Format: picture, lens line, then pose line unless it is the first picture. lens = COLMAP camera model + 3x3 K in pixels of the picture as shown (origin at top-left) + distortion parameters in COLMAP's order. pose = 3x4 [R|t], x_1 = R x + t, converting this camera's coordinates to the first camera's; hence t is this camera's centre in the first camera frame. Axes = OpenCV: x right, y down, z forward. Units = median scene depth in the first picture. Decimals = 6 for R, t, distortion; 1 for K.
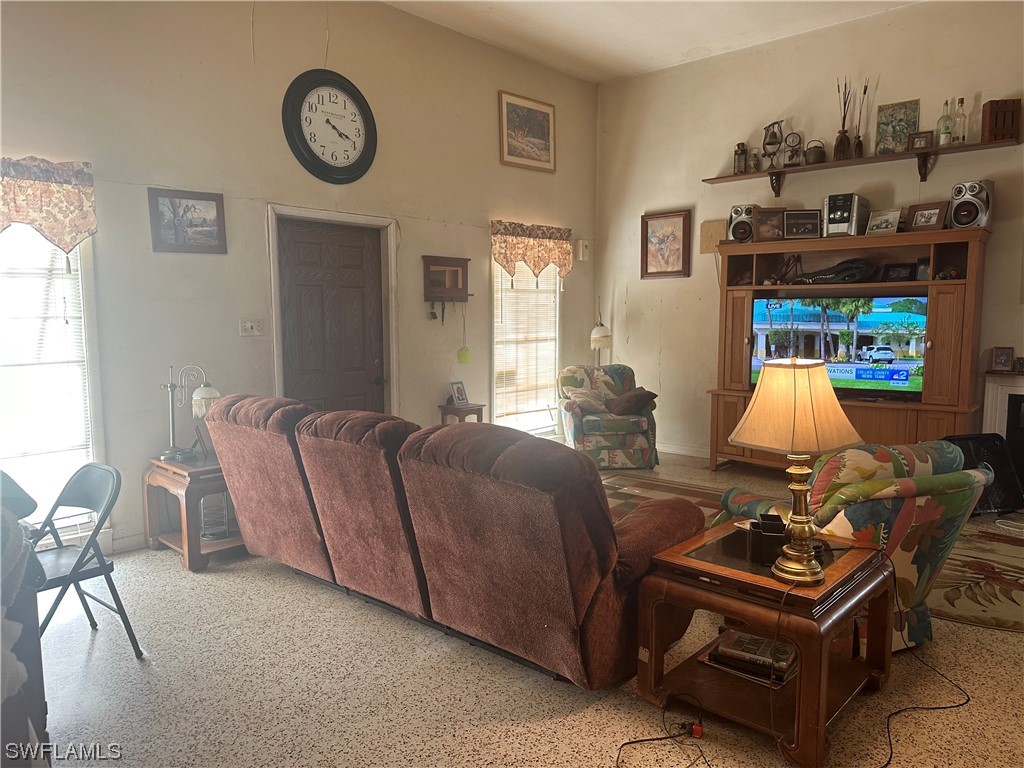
lens RADIAL K [[695.6, 0, 503.8], [0, 695.6, 385.5], [0, 0, 1]] dist [0.138498, -0.217440]
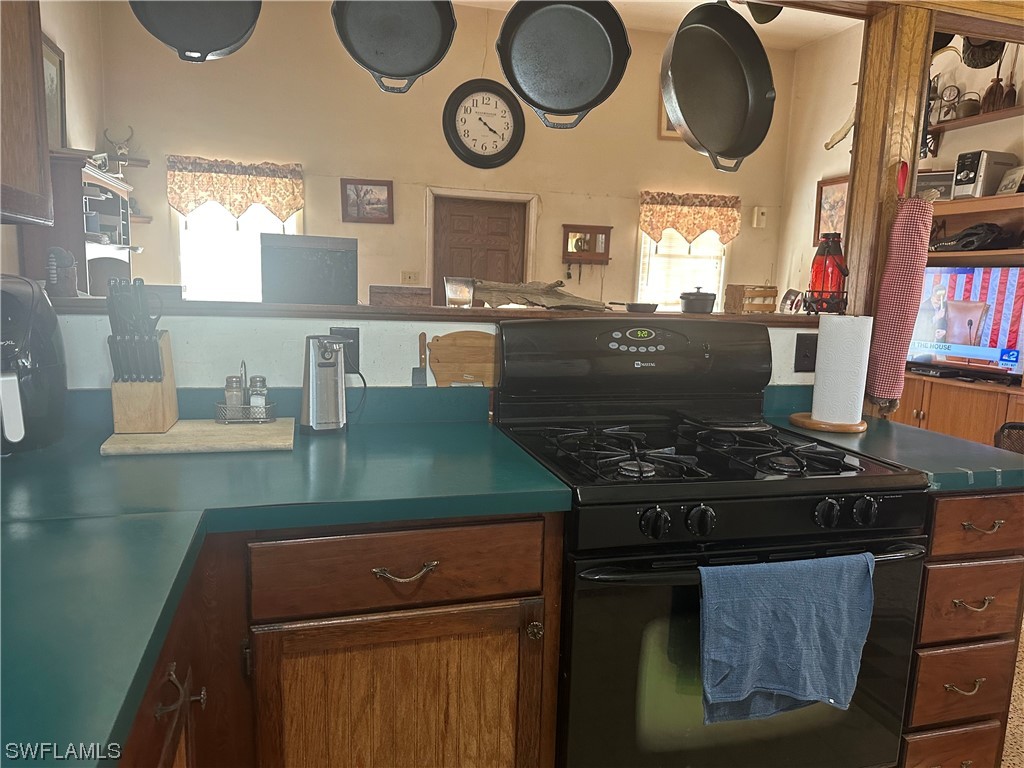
lens RADIAL K [[705.4, 0, 506.1], [0, 705.4, 386.2], [0, 0, 1]] dist [0.089587, -0.130327]
pose [[0.853497, 0.107563, -0.509875, 0.422775], [-0.091596, 0.994197, 0.056410, 0.026759], [0.512984, -0.001443, 0.858397, -0.074324]]
